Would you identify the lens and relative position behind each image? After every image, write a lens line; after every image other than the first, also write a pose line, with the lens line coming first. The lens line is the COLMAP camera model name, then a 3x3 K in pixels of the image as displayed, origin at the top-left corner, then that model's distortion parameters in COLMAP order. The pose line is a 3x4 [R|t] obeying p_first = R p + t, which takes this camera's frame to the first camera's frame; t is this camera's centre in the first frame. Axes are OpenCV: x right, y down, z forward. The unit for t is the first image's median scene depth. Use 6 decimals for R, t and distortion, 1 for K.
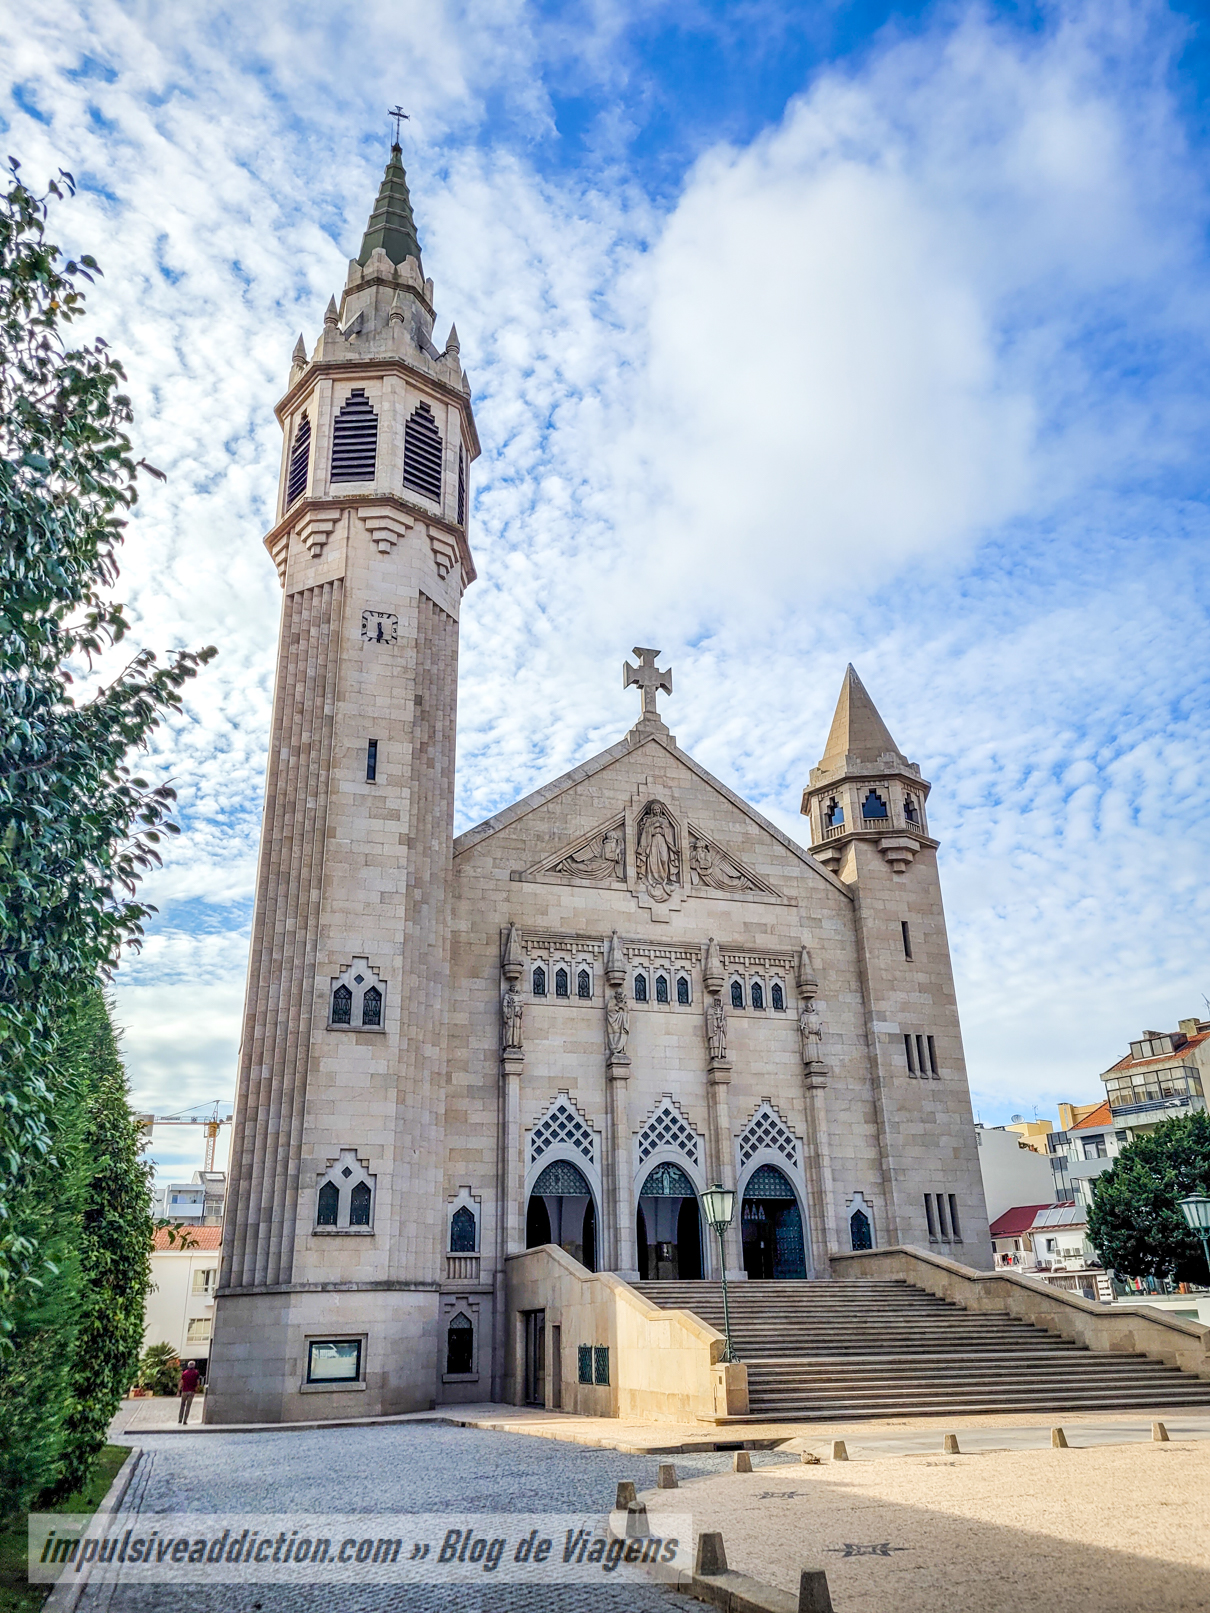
lens RADIAL K [[1223.8, 0, 600.8], [0, 1223.8, 808.6], [0, 0, 1]] dist [0.068672, -0.055339]
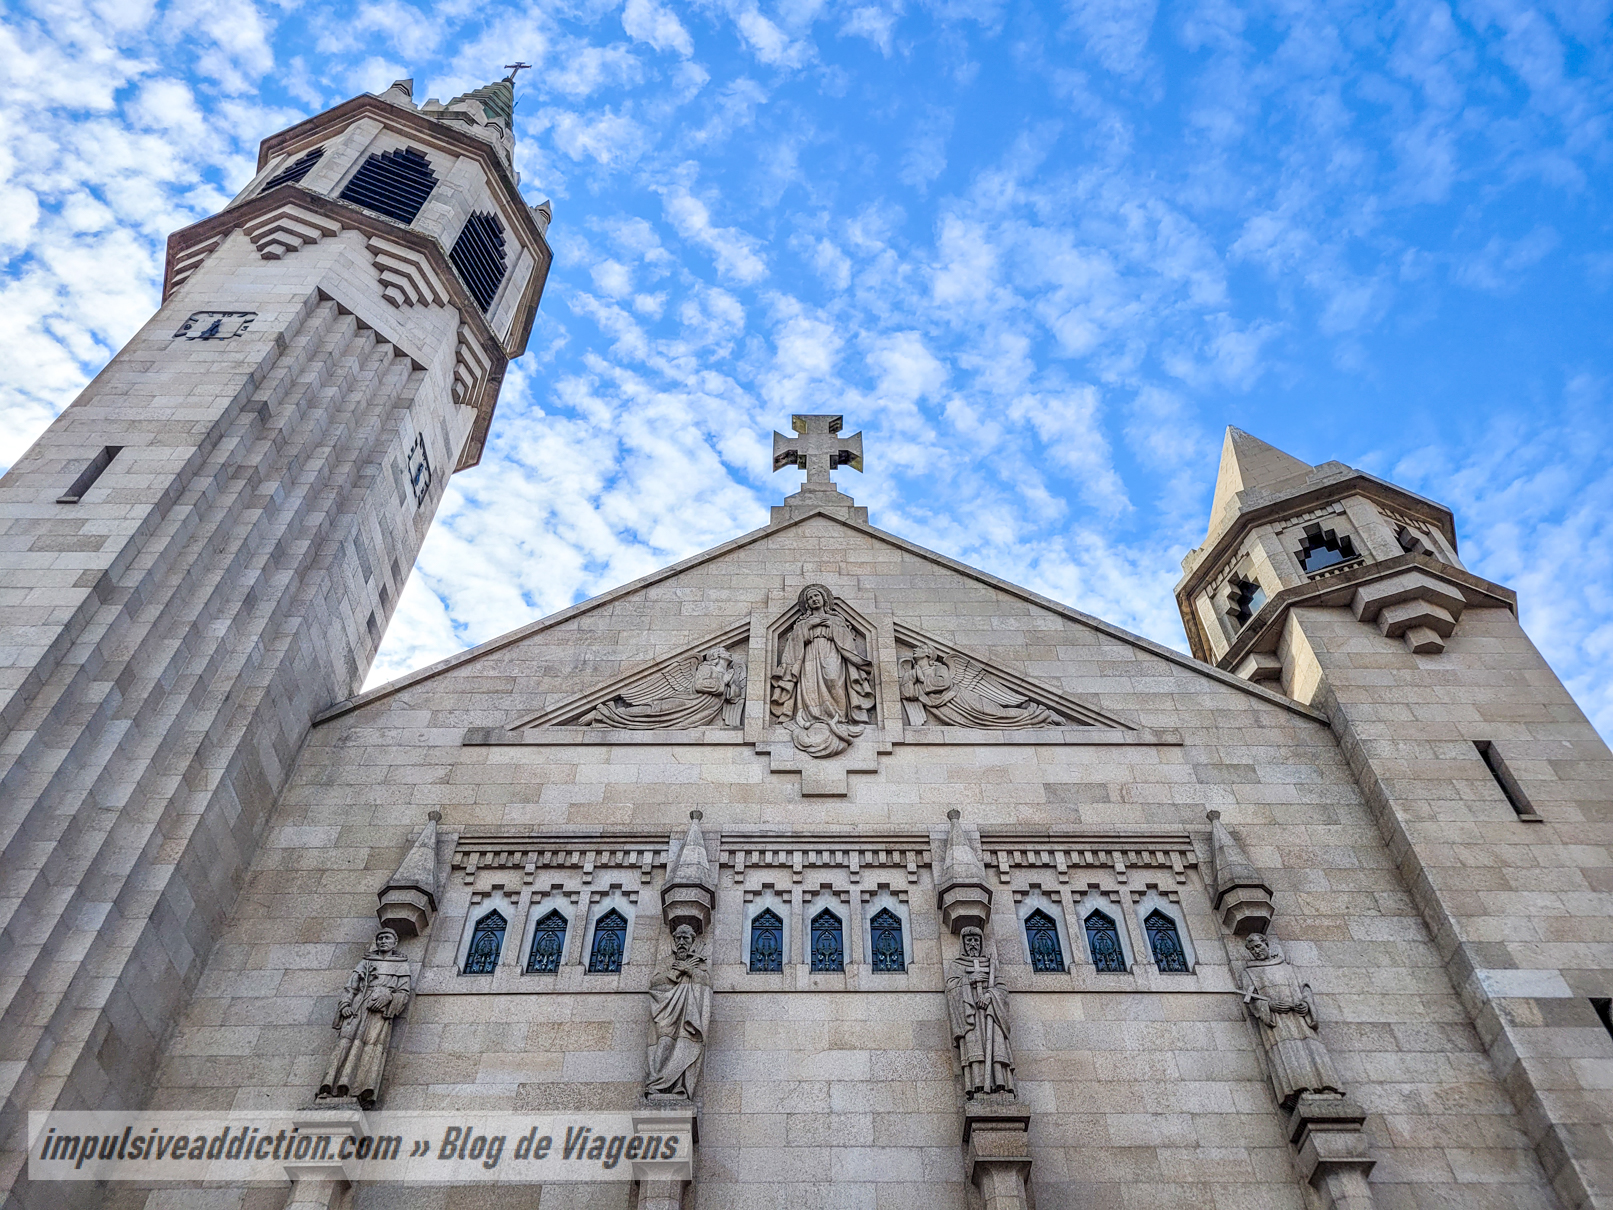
lens RADIAL K [[1223.8, 0, 812.1], [0, 1223.8, 598.9], [0, 0, 1]] dist [0.068672, -0.055339]
pose [[0.953313, -0.227776, -0.198273, 0.140450], [0.105526, 0.866445, -0.487993, 0.233896], [0.282946, 0.444287, 0.850030, 0.617663]]
